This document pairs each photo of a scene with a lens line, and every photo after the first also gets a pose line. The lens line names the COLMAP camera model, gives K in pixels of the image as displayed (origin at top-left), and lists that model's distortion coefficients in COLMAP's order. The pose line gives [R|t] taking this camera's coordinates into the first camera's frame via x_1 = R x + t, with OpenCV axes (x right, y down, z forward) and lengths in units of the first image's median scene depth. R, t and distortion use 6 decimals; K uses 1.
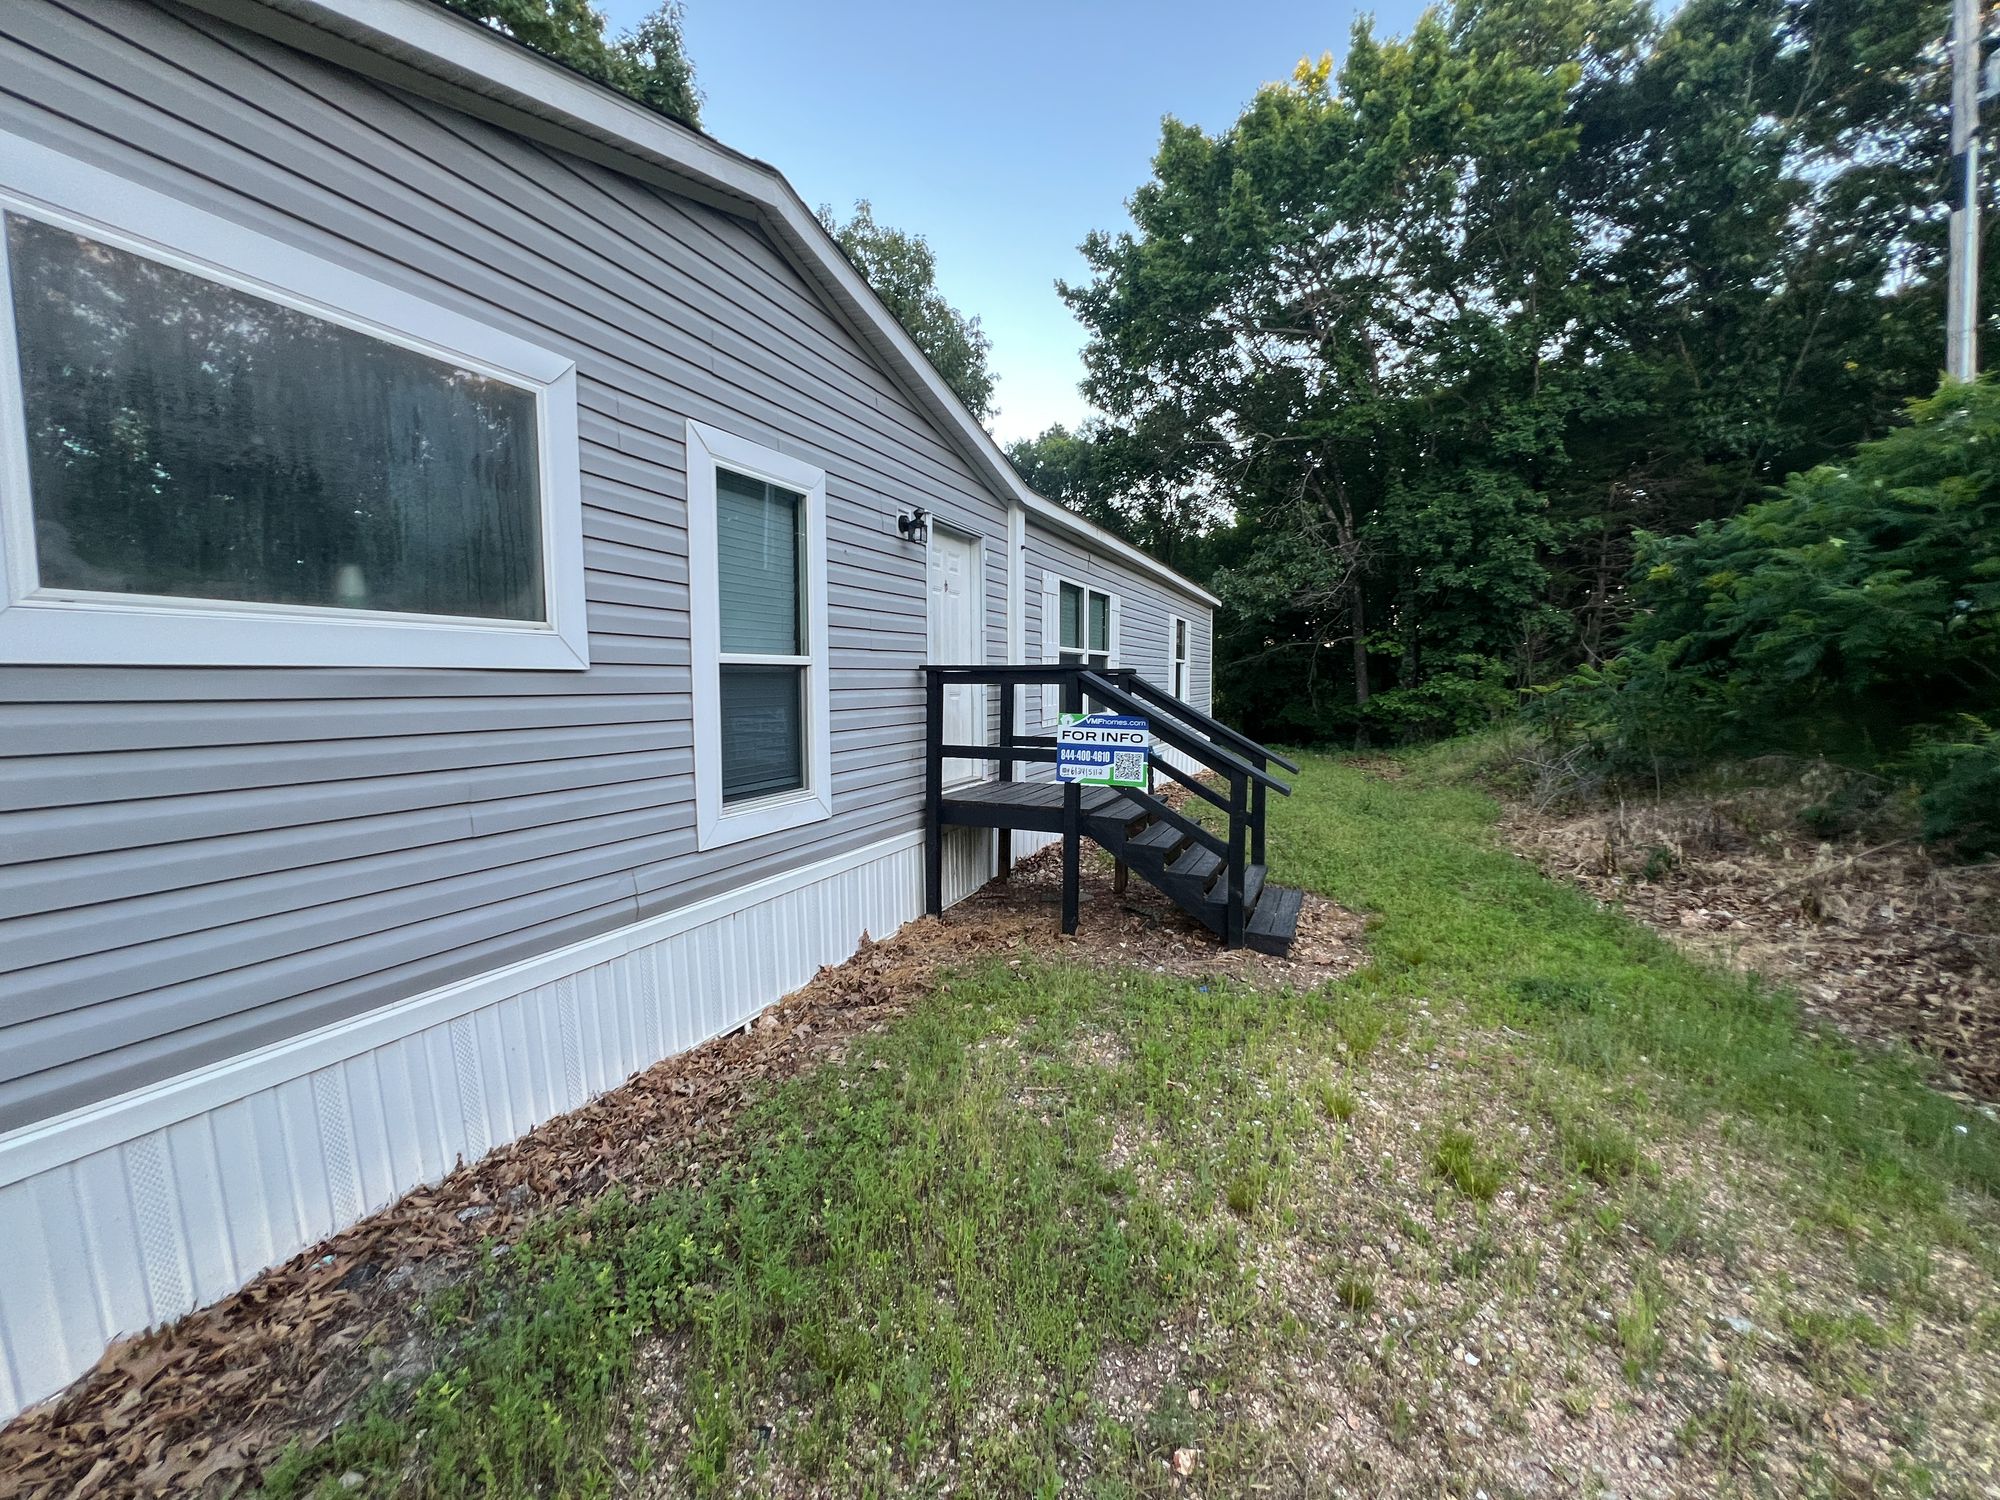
lens RADIAL K [[809.3, 0, 1001.2], [0, 809.3, 751.9], [0, 0, 1]] dist [-0.000294, 0.000379]
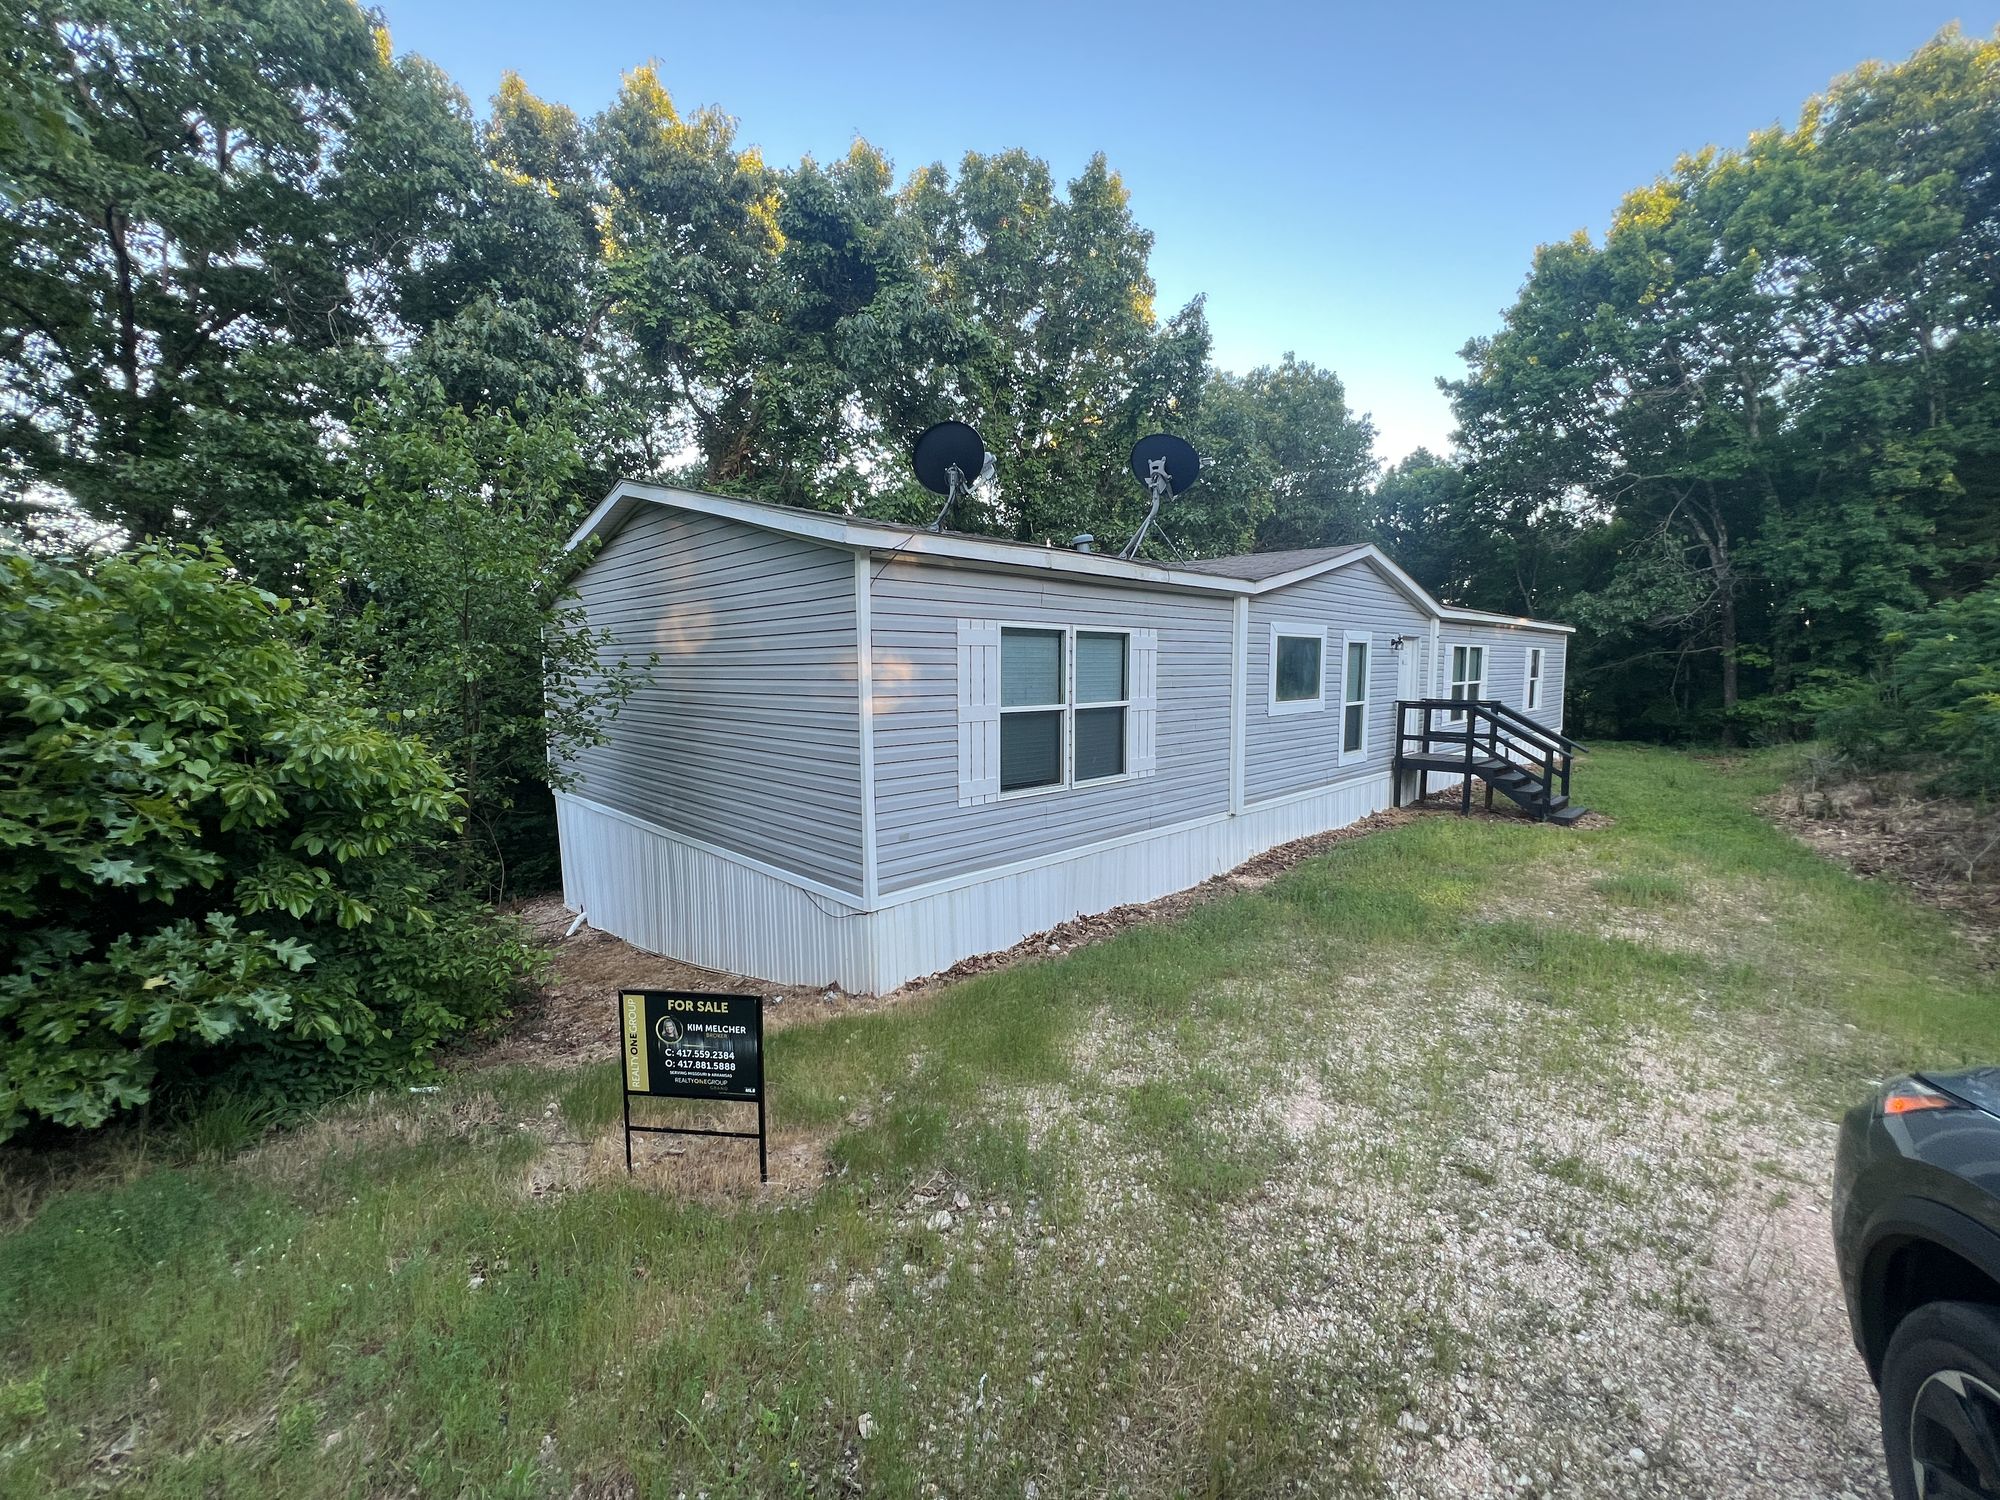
lens RADIAL K [[809.3, 0, 998.2], [0, 809.3, 748.4], [0, 0, 1]] dist [-0.000294, 0.000379]
pose [[0.929417, 0.034888, -0.367379, -0.108434], [-0.030181, 0.999372, 0.018551, 0.008309], [0.367796, -0.006153, 0.929886, -0.572900]]
